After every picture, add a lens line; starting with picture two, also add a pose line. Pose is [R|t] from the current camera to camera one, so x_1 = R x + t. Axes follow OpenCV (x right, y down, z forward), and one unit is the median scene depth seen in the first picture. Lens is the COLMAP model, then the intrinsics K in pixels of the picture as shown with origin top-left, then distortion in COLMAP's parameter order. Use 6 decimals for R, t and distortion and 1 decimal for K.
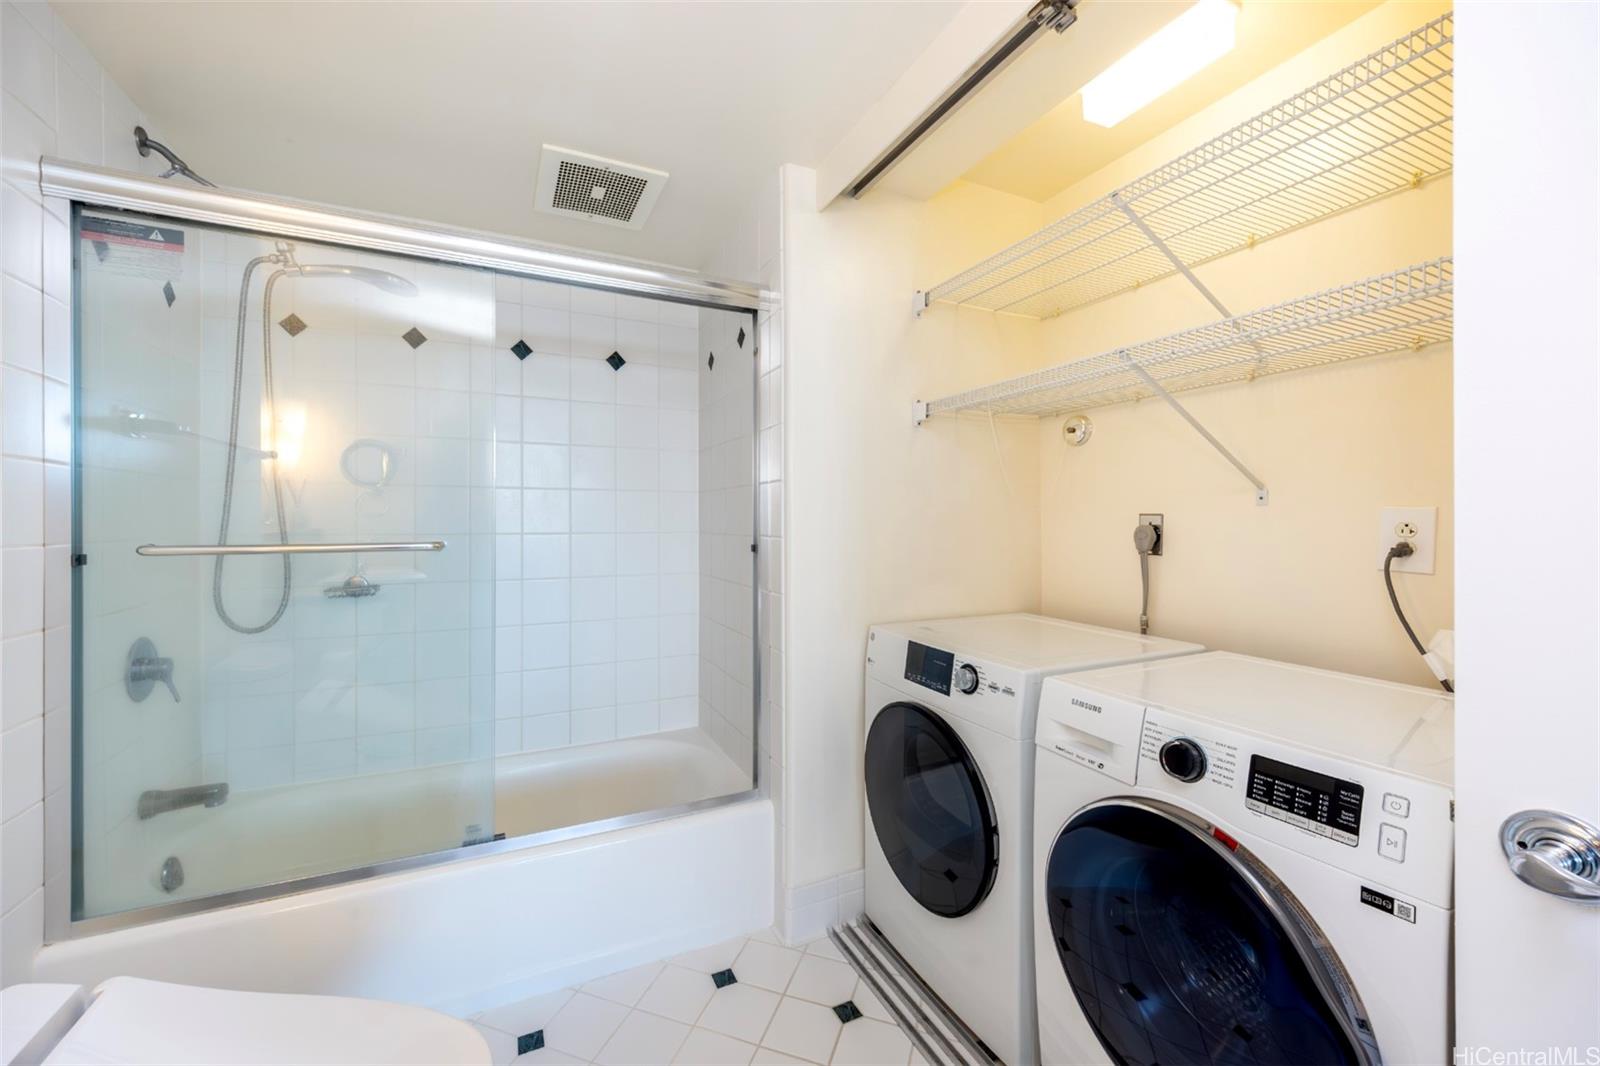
lens RADIAL K [[643.5, 0, 797.5], [0, 643.5, 523.4], [0, 0, 1]] dist [0.003597, -0.000537]
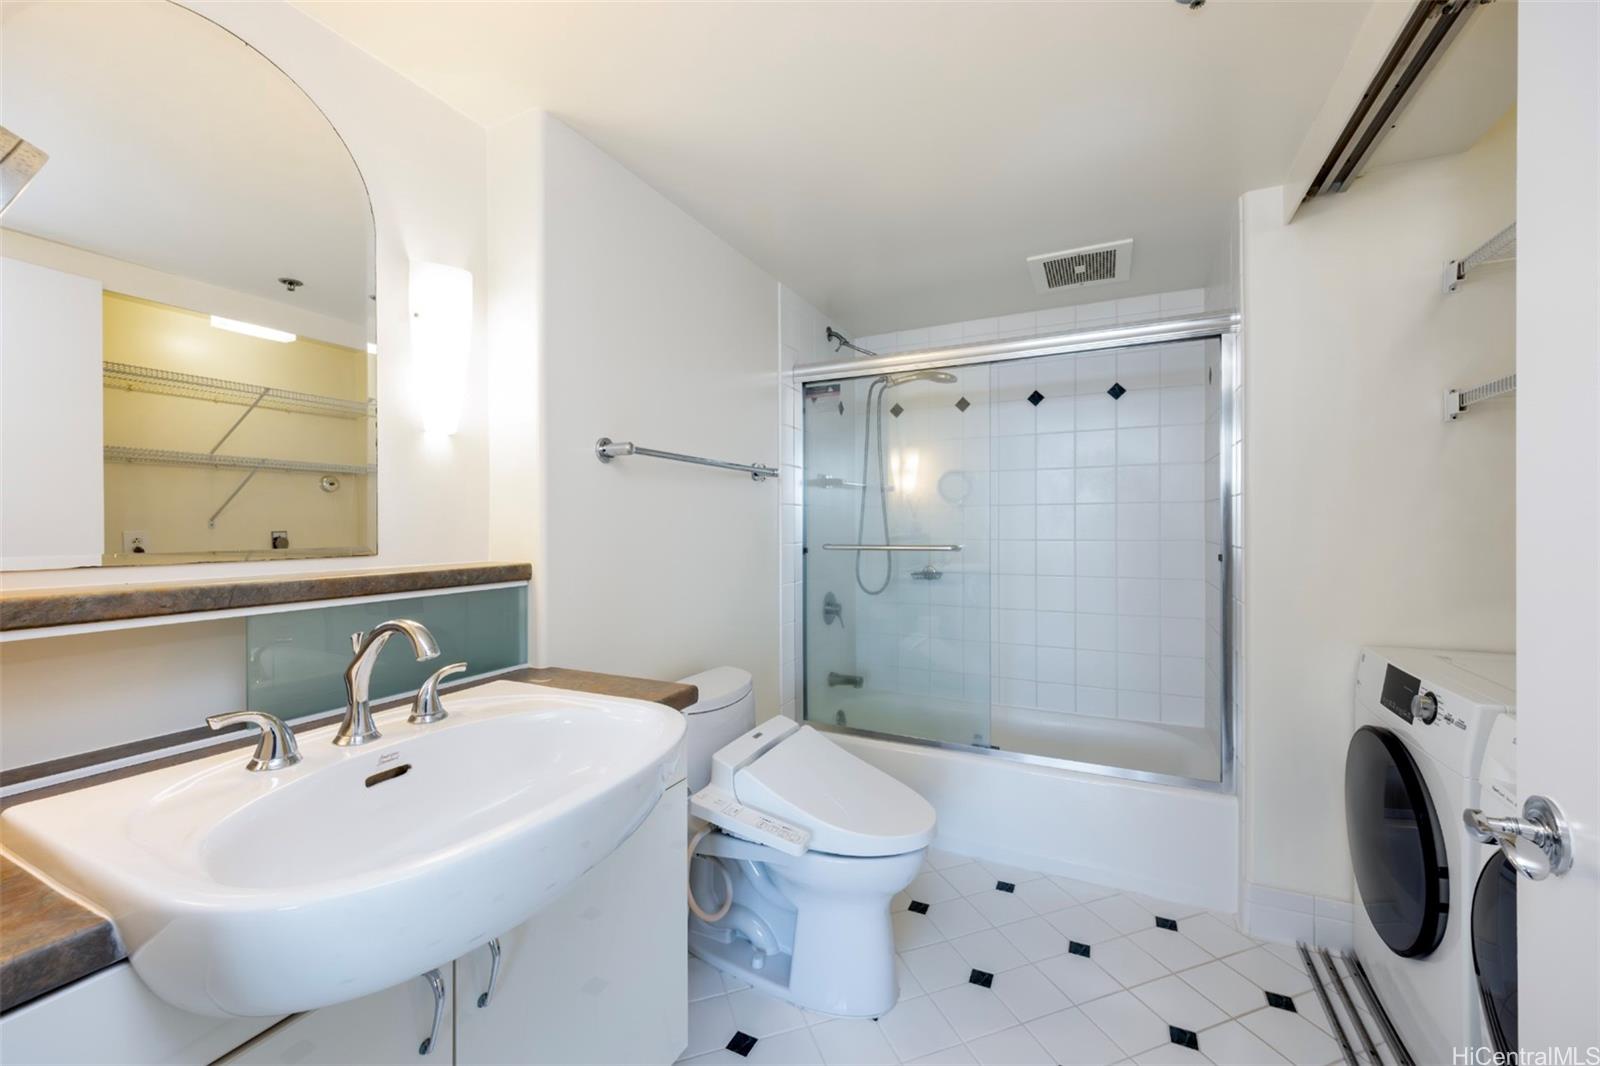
lens RADIAL K [[643.5, 0, 797.0], [0, 643.5, 529.2], [0, 0, 1]] dist [0.003597, -0.000537]
pose [[0.627323, 0.002777, -0.778754, 0.383891], [0.002890, 0.999978, 0.005894, -0.020019], [0.778753, -0.005948, 0.627302, -0.257691]]
